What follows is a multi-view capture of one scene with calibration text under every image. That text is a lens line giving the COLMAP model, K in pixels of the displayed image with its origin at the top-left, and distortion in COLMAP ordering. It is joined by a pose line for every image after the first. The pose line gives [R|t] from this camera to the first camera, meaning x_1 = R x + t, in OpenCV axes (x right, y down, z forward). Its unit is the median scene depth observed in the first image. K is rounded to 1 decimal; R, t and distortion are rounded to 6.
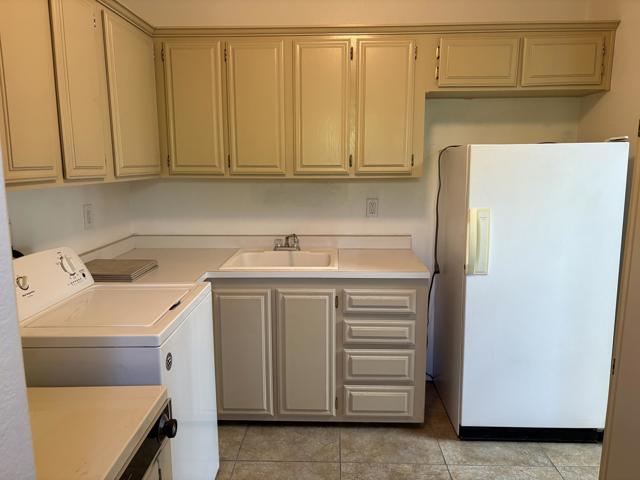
lens RADIAL K [[484.4, 0, 320.0], [0, 484.4, 240.0], [0, 0, 1]] dist [0.001078, -0.002107]
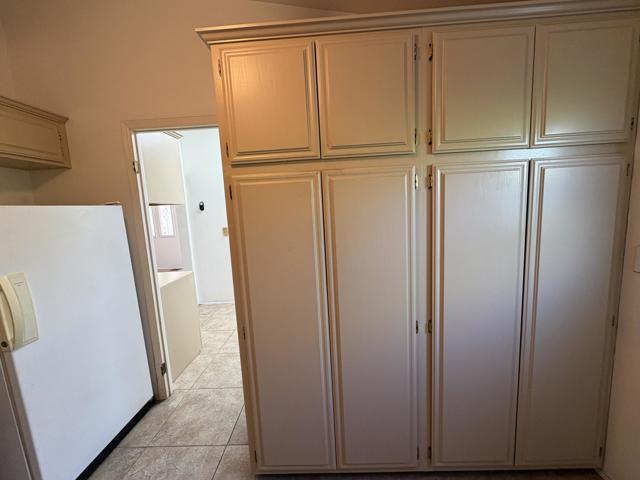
lens RADIAL K [[254.6, 0, 320.0], [0, 254.6, 240.0], [0, 0, 1]] dist [0.001359, 0.000081]
pose [[0.008222, -0.121632, 0.992541, -0.122489], [0.215567, 0.969452, 0.117017, -0.054089], [-0.976454, 0.212997, 0.034191, 0.364276]]
